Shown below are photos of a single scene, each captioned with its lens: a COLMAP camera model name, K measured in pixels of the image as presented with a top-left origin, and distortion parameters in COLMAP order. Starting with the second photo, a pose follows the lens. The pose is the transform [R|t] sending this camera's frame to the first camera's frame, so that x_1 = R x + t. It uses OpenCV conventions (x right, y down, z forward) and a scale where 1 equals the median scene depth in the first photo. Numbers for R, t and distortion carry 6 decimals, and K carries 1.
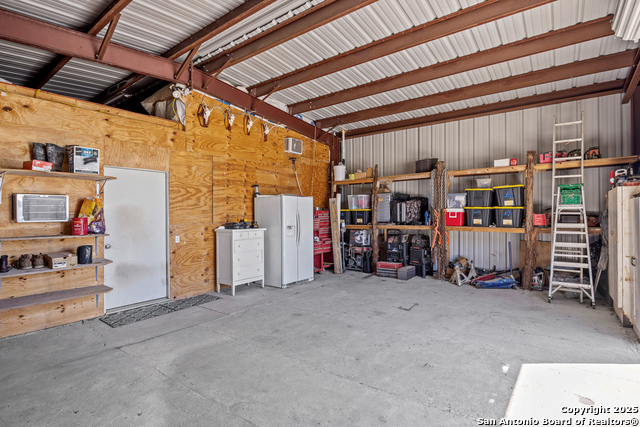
lens RADIAL K [[323.3, 0, 320.0], [0, 323.3, 213.5], [0, 0, 1]] dist [-0.004642, -0.000458]
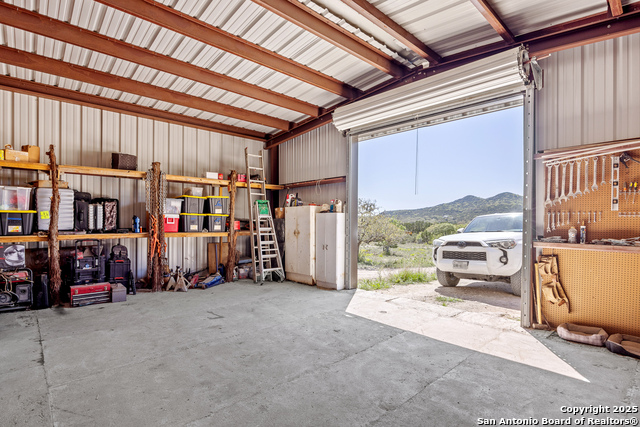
lens RADIAL K [[336.6, 0, 321.5], [0, 336.6, 229.4], [0, 0, 1]] dist [0.000939, 0.000196]
pose [[0.157878, -0.019052, 0.987275, -0.560374], [-0.011502, 0.999711, 0.021131, 0.003677], [-0.987392, -0.014692, 0.157613, 0.434636]]
